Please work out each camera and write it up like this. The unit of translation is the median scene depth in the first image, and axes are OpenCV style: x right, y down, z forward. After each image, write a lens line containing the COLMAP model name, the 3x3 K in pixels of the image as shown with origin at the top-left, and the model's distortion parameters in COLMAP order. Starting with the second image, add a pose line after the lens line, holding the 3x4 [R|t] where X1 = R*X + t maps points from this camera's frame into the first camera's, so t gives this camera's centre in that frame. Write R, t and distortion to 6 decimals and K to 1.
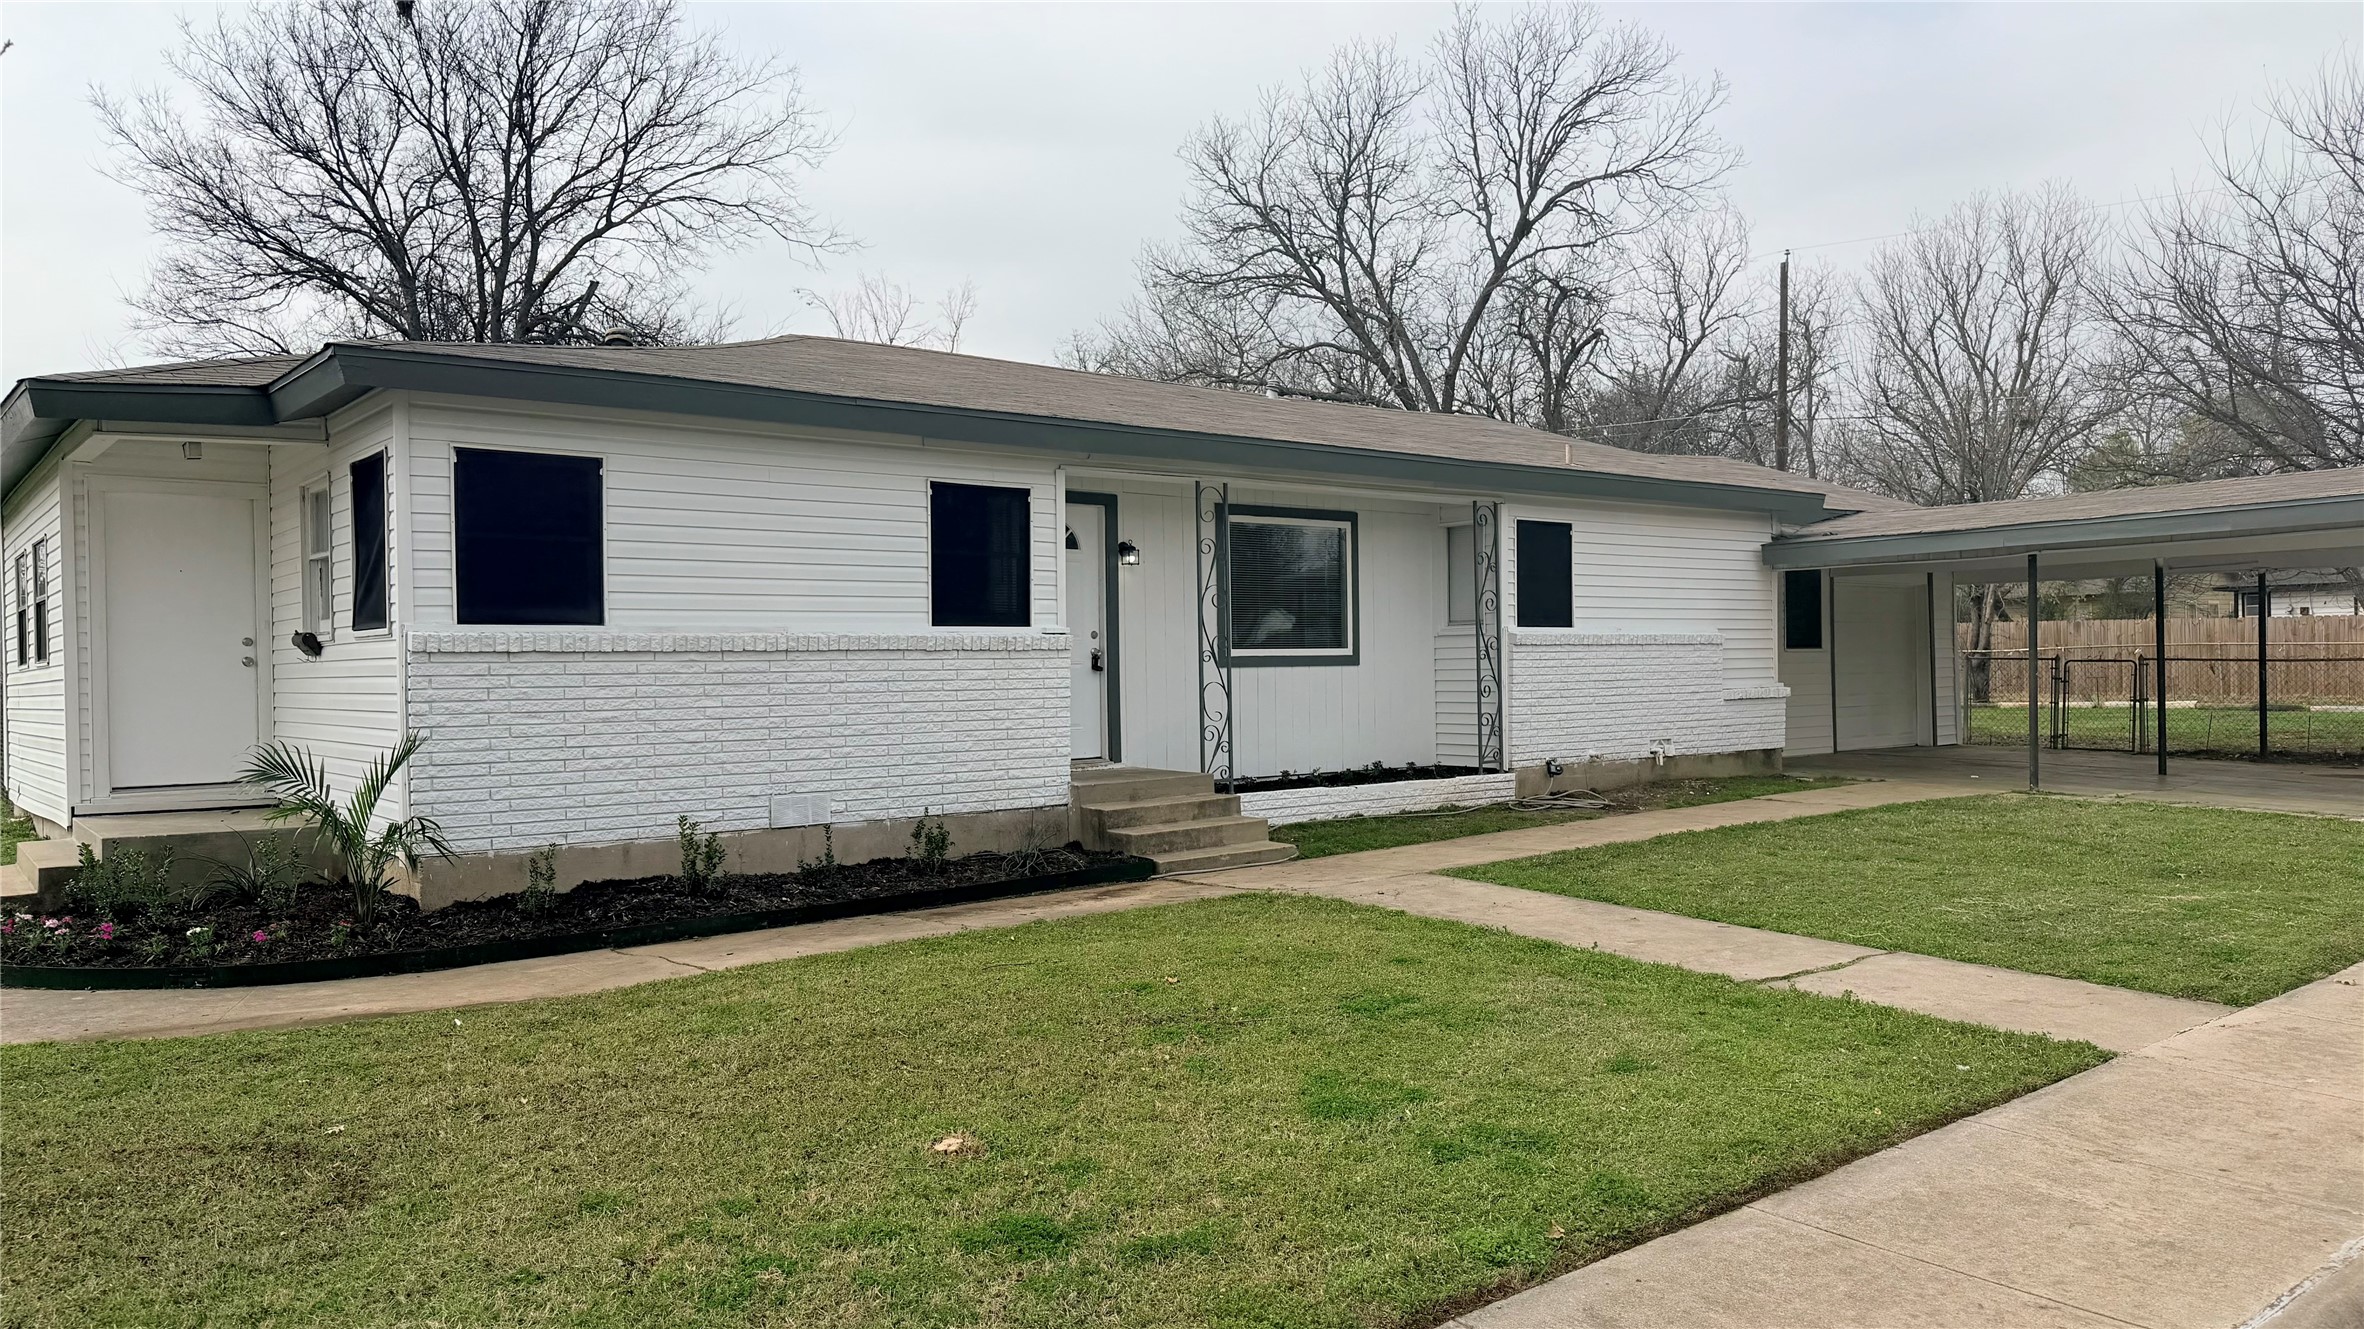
lens RADIAL K [[1670.4, 0, 1196.6], [0, 1670.4, 703.4], [0, 0, 1]] dist [0.074174, -0.085300]
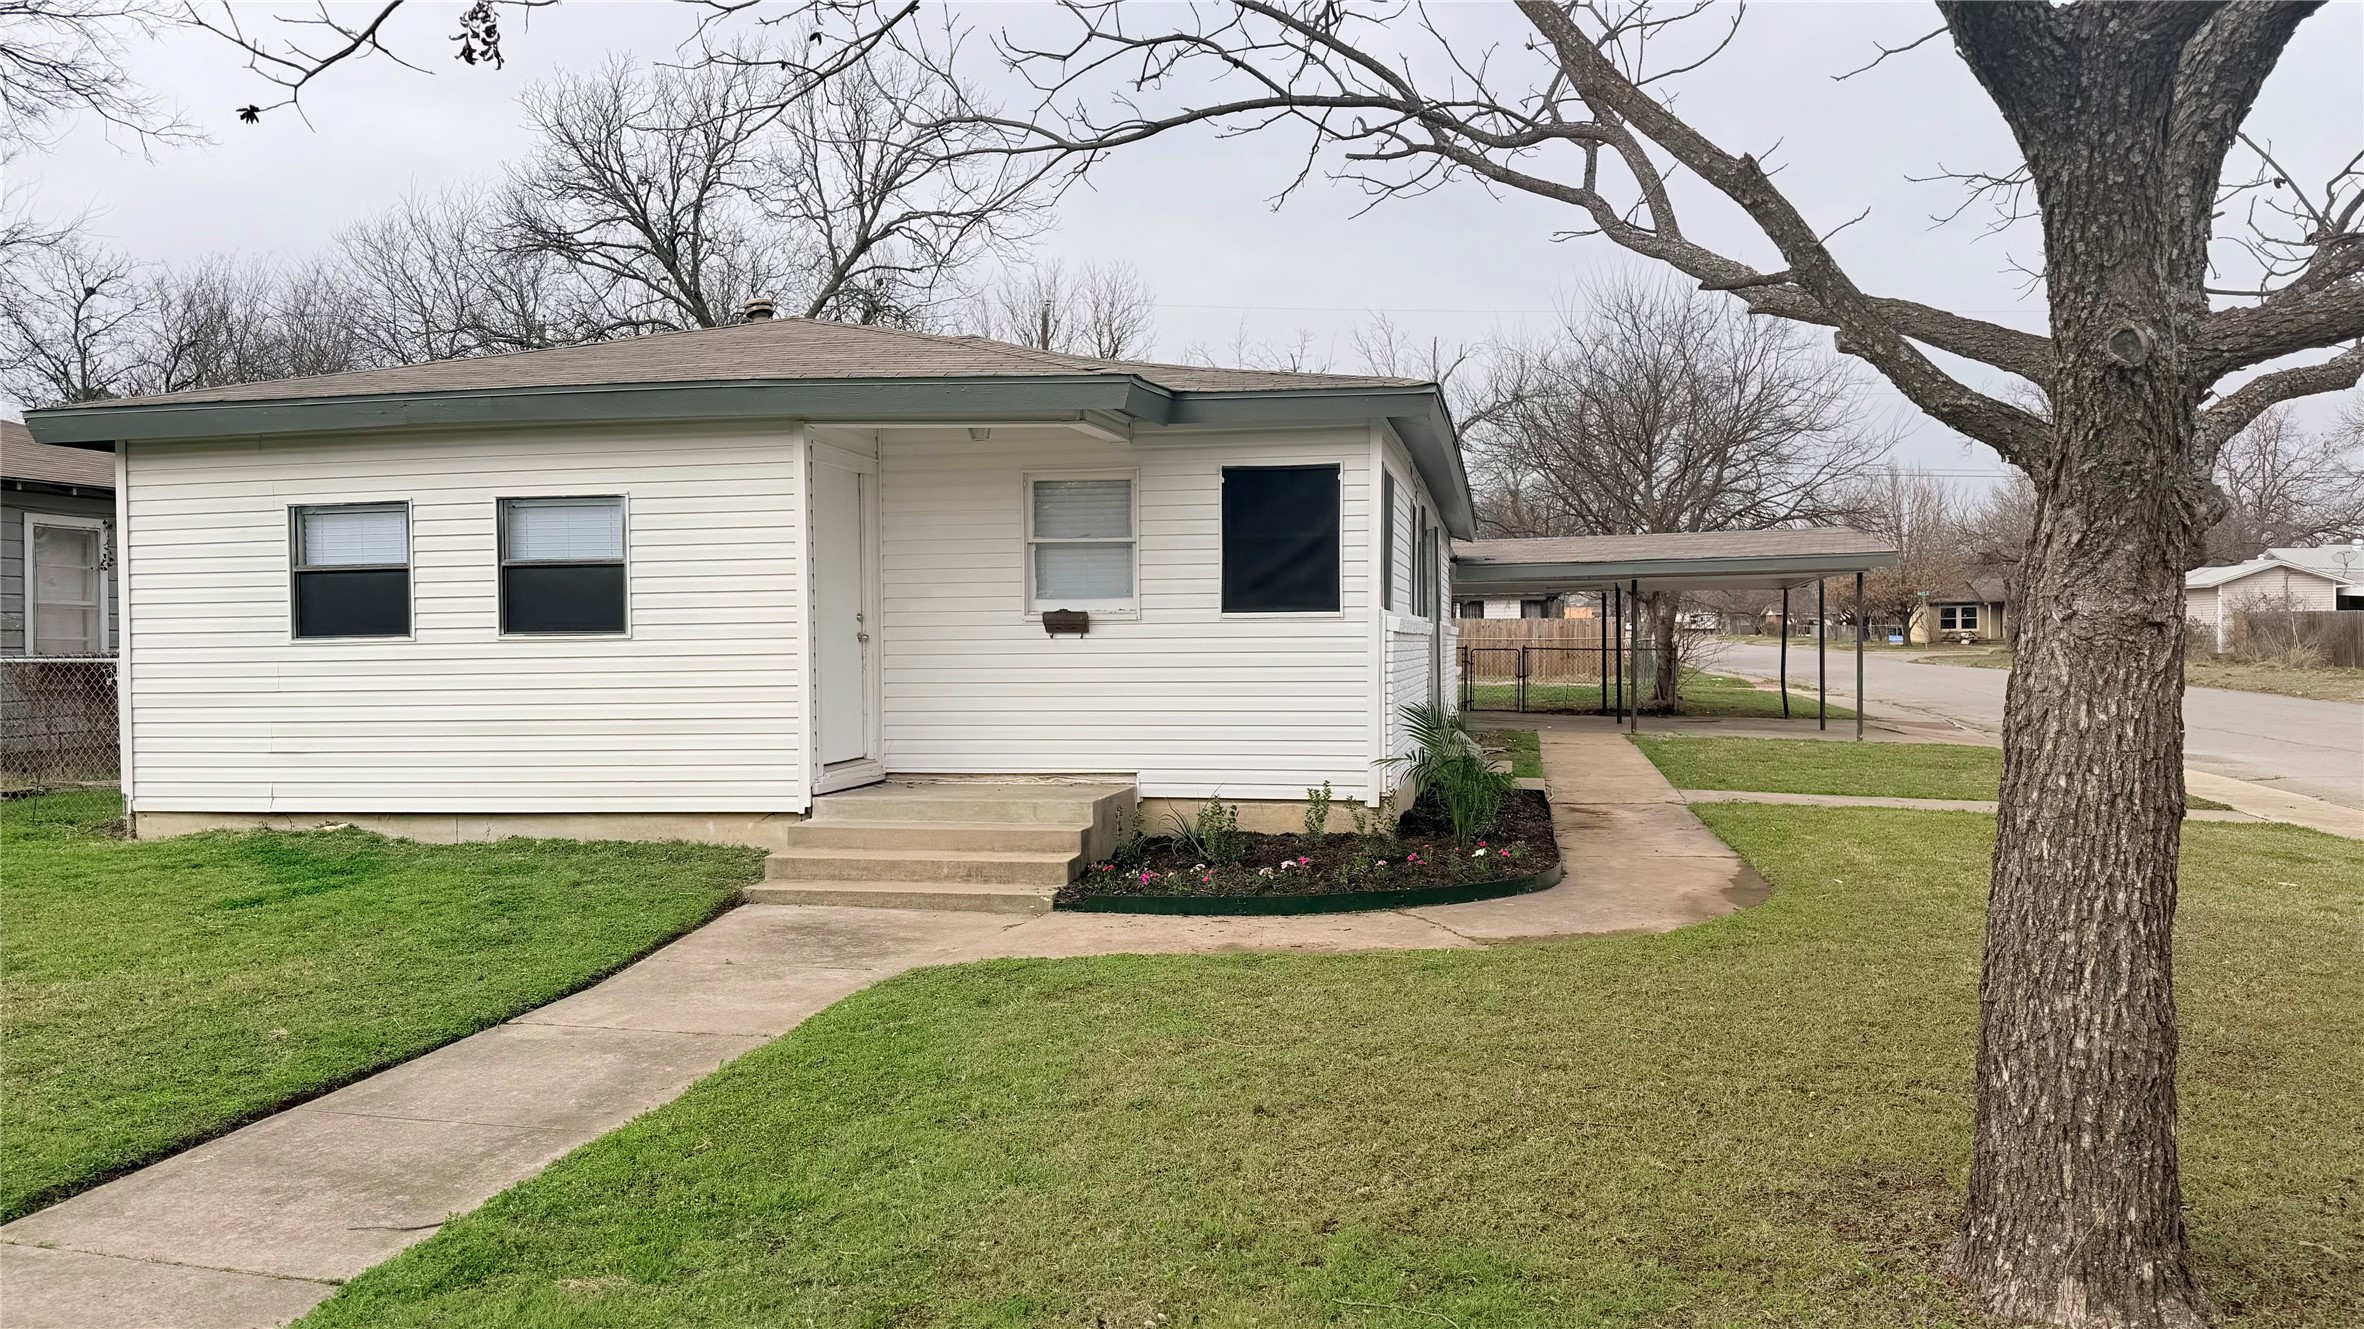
lens RADIAL K [[1670.4, 0, 1205.9], [0, 1670.4, 676.0], [0, 0, 1]] dist [0.074174, -0.085300]
pose [[0.758720, -0.003688, 0.651406, -0.828225], [0.009579, 0.999939, -0.005495, 0.004372], [-0.651346, 0.010409, 0.758709, 0.098205]]
